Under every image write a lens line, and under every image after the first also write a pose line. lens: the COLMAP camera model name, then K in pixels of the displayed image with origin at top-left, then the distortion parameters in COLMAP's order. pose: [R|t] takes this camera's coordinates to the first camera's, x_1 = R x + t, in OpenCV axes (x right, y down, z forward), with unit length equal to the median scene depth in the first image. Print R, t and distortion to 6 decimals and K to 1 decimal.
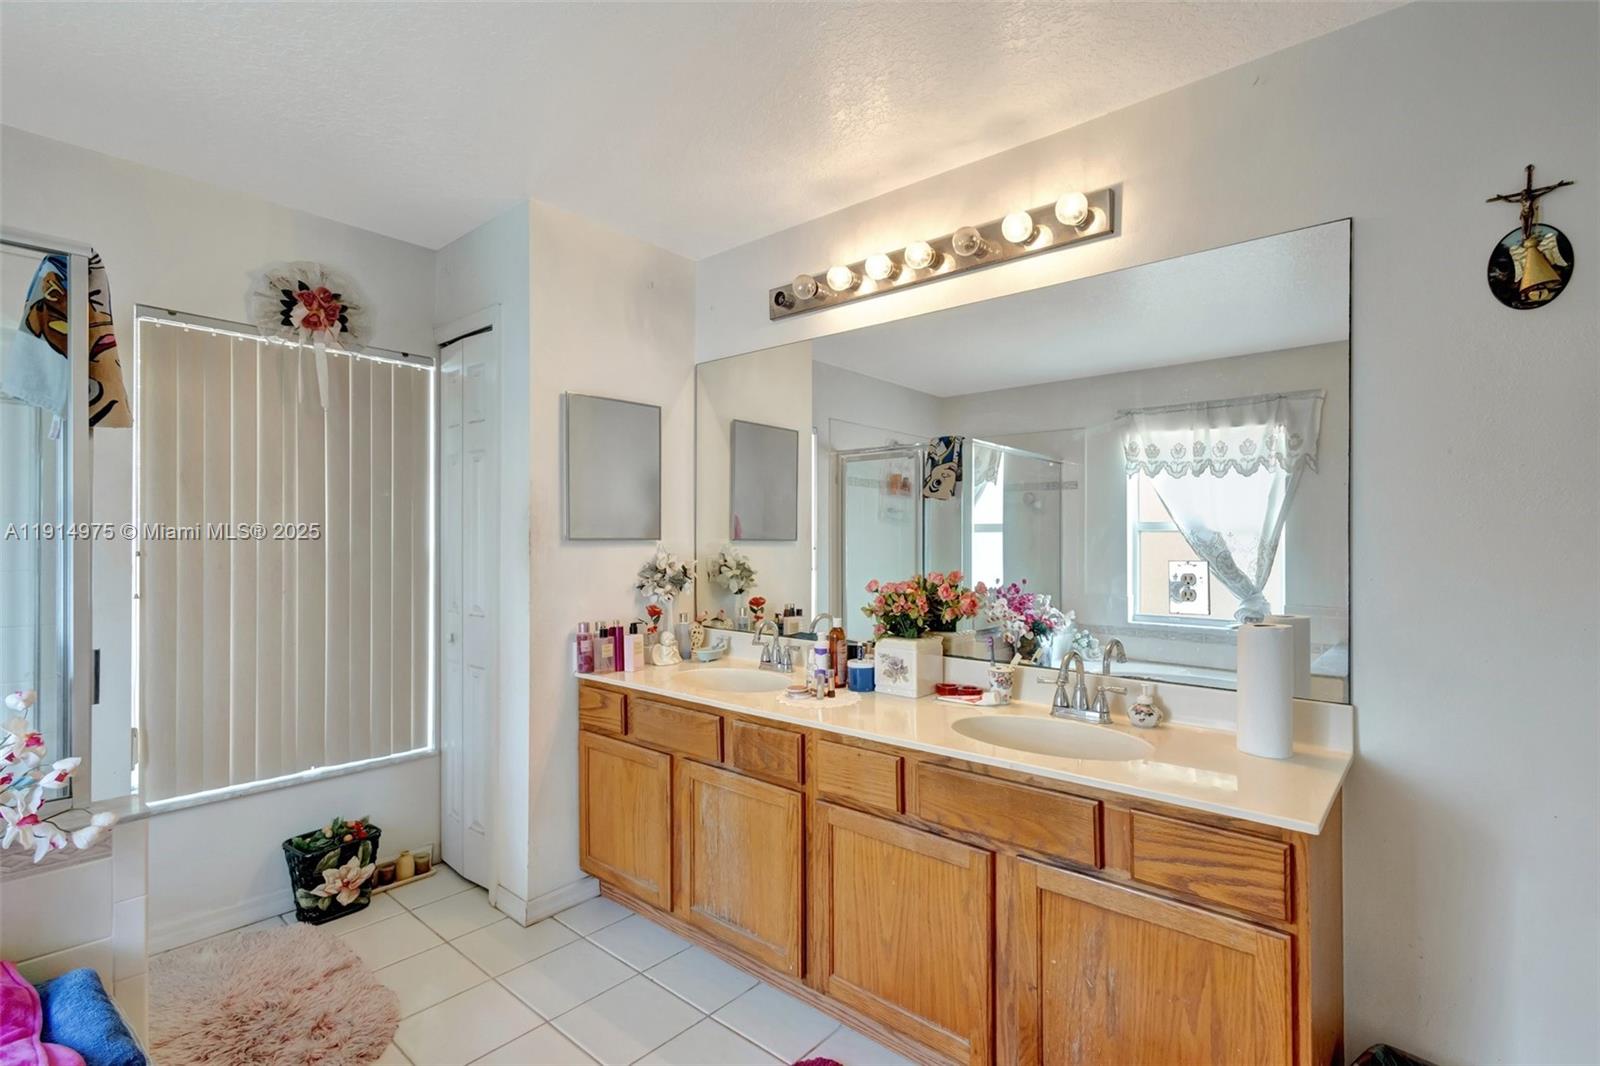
lens RADIAL K [[744.6, 0, 800.0], [0, 744.6, 533.0], [0, 0, 1]] dist [0.000018, -0.000400]
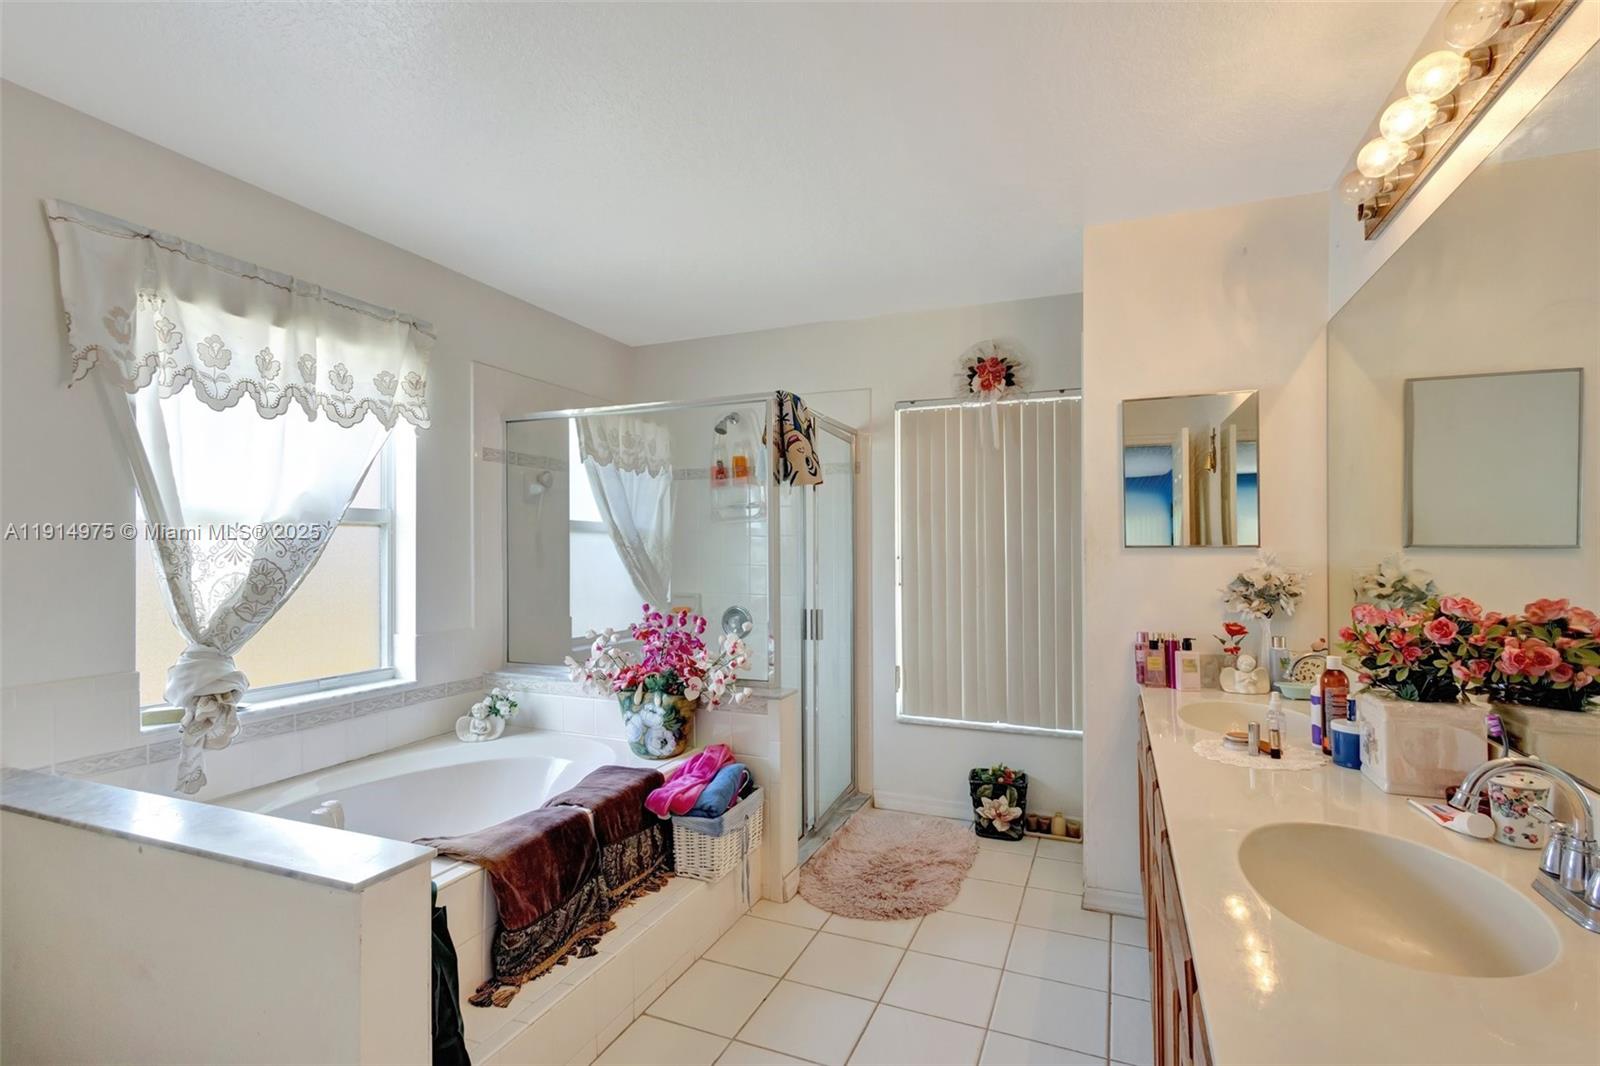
lens RADIAL K [[739.4, 0, 805.0], [0, 739.4, 542.5], [0, 0, 1]] dist [-0.000278, -0.000033]
pose [[0.313413, -0.012572, -0.949534, 0.499734], [0.011518, 0.999889, -0.009436, 0.007016], [0.949547, -0.007979, 0.313523, 0.276850]]
